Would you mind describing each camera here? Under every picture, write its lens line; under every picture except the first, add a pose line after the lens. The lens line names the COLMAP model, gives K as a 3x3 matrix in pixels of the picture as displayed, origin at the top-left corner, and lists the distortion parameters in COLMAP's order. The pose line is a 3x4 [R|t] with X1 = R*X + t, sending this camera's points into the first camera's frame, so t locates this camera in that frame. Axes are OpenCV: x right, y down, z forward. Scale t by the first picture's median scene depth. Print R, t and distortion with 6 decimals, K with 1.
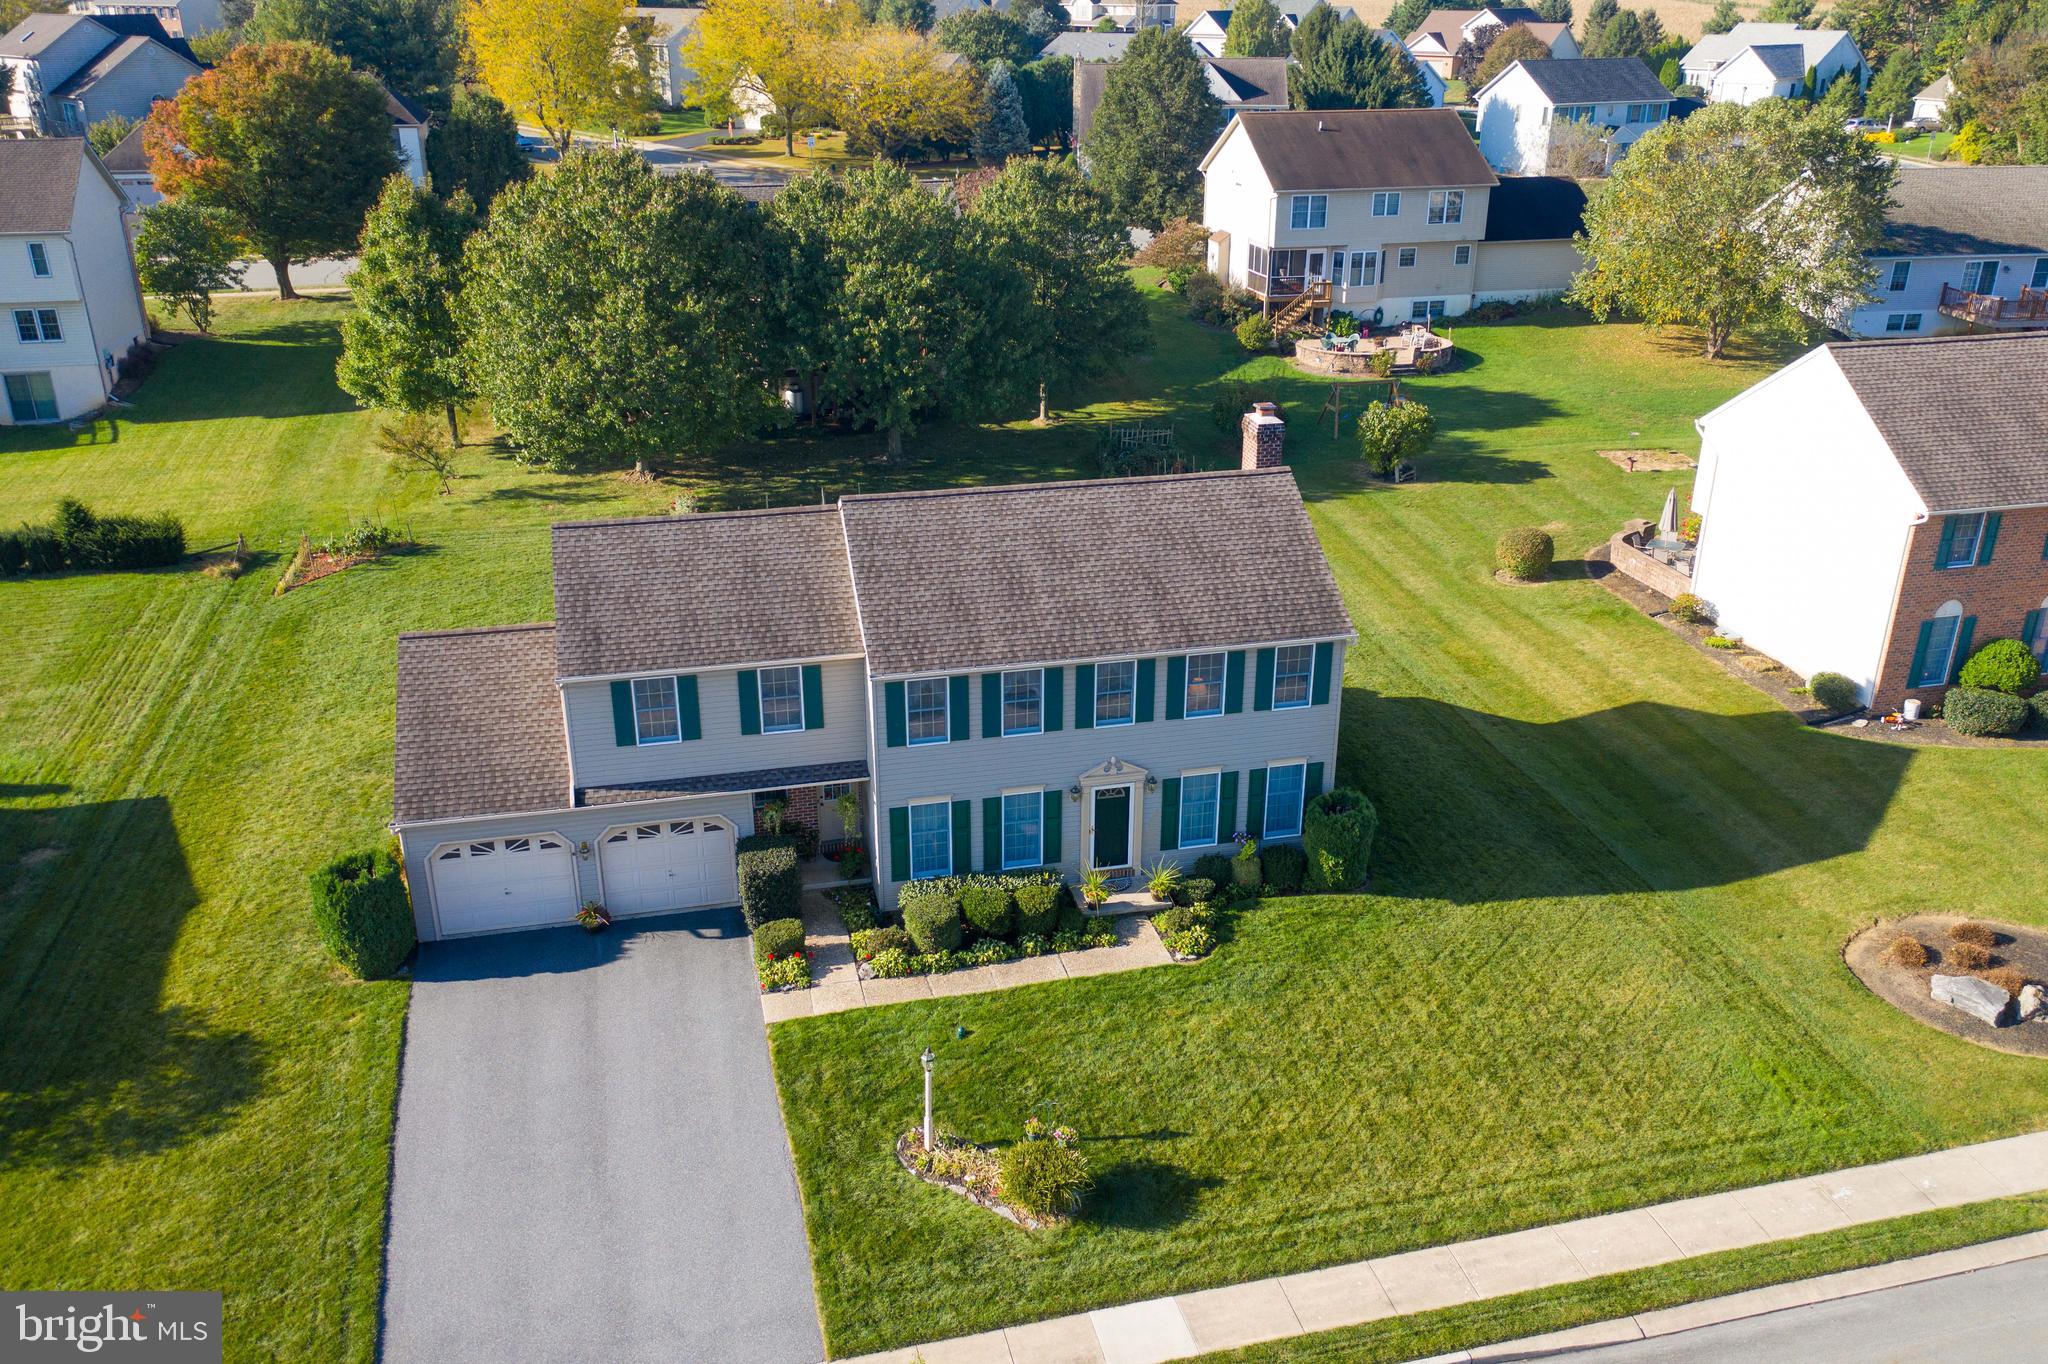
lens RADIAL K [[1648.9, 0, 1024.0], [0, 1648.9, 682.0], [0, 0, 1]] dist [0.002501, 0.008886]
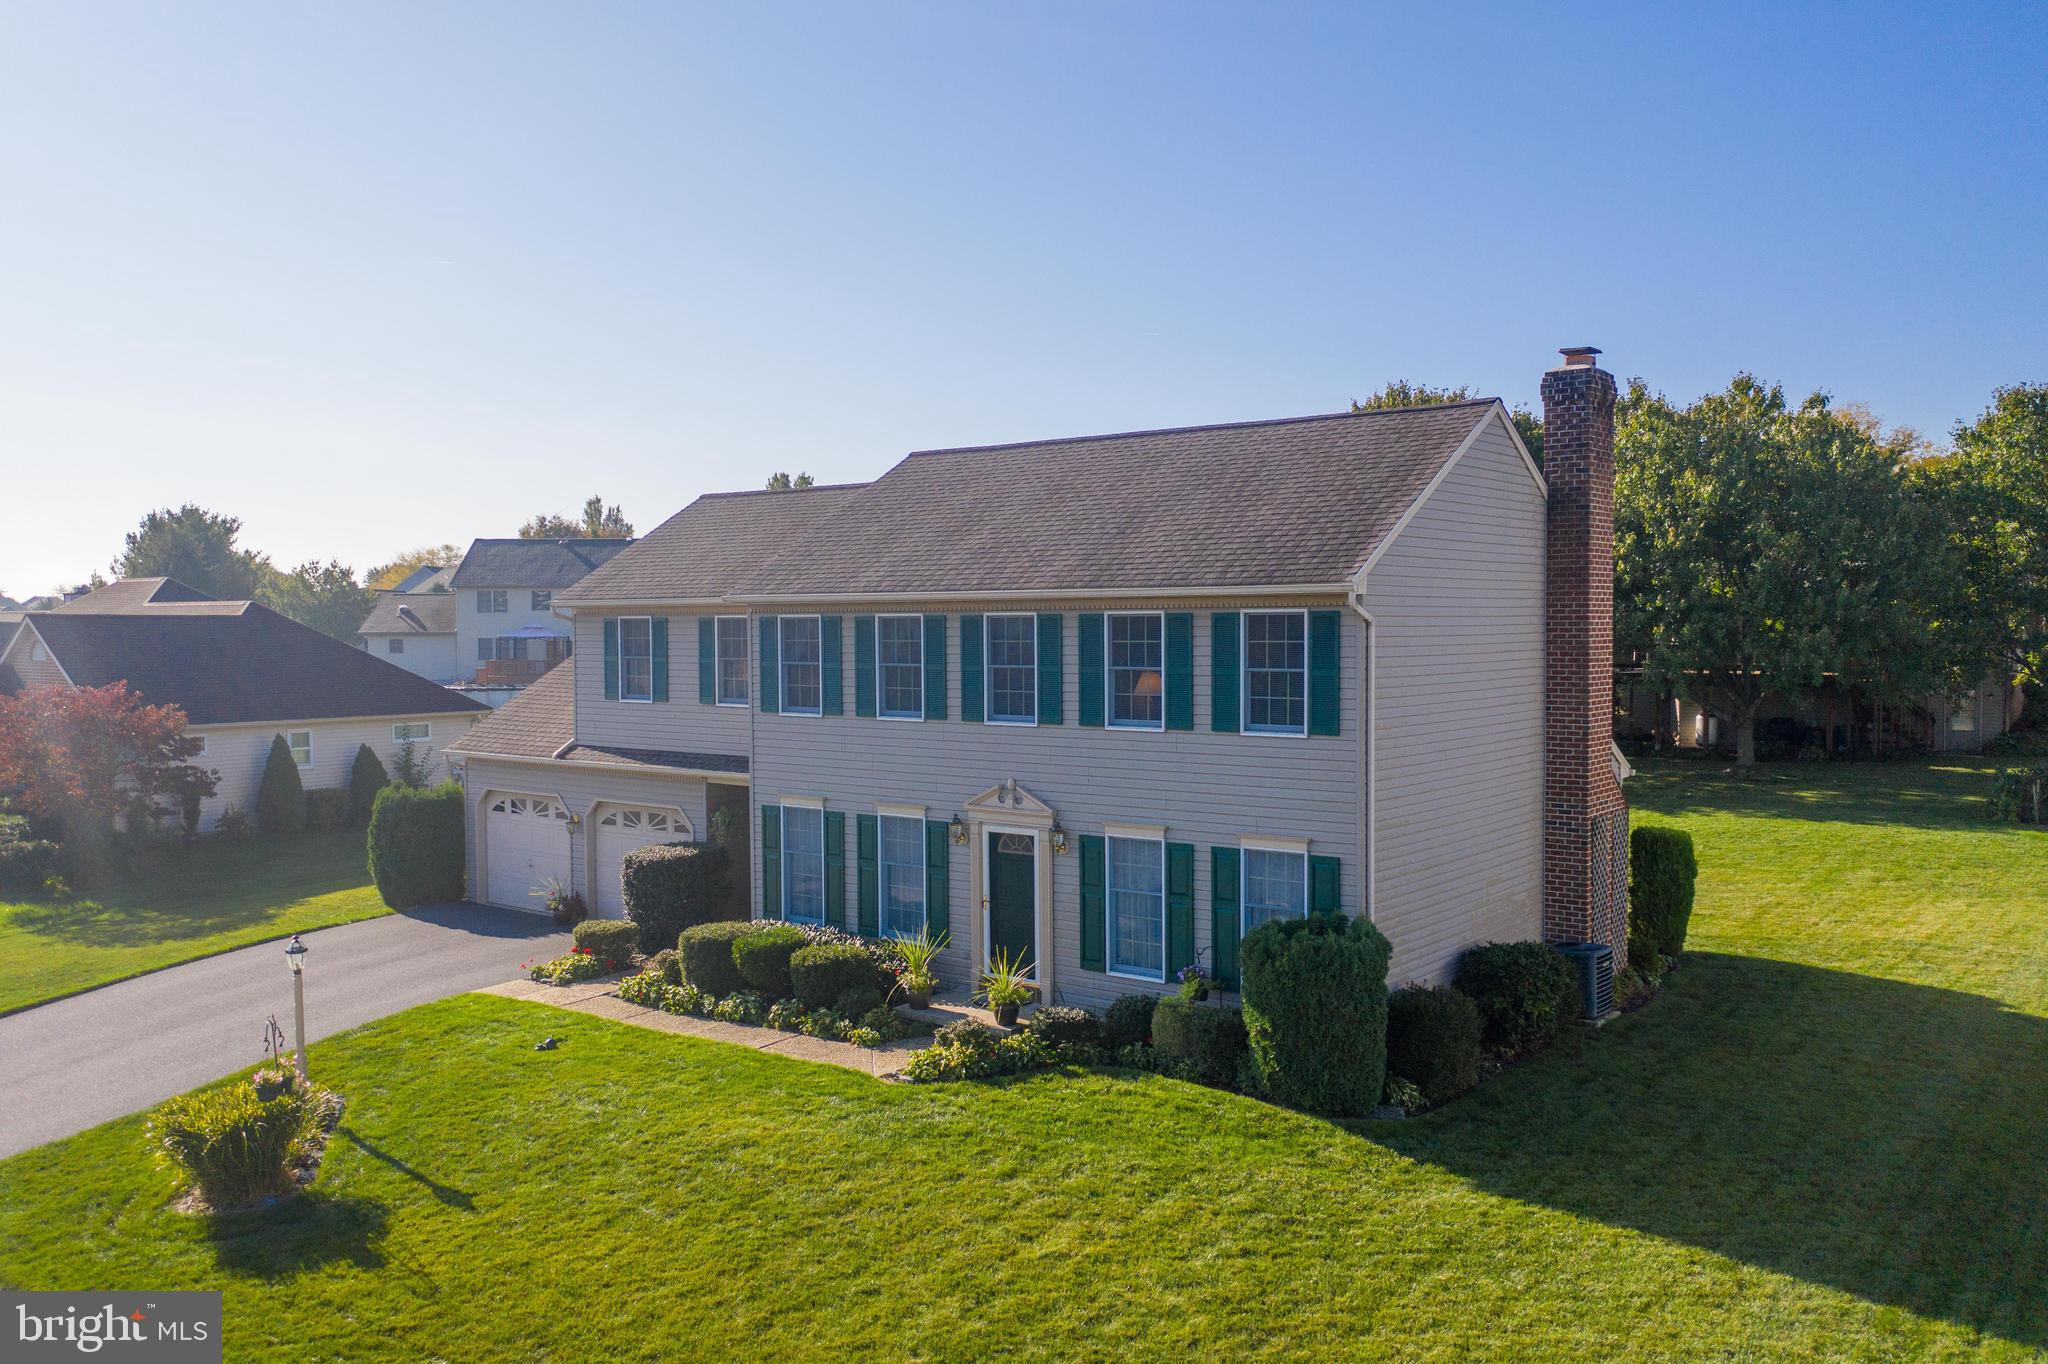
lens RADIAL K [[1648.9, 0, 1024.0], [0, 1648.9, 682.0], [0, 0, 1]] dist [0.002501, 0.008886]
pose [[0.613621, 0.017203, -0.789413, 0.554802], [-0.298759, 0.930494, -0.211952, 0.143608], [0.730898, 0.365903, 0.576110, 0.632210]]
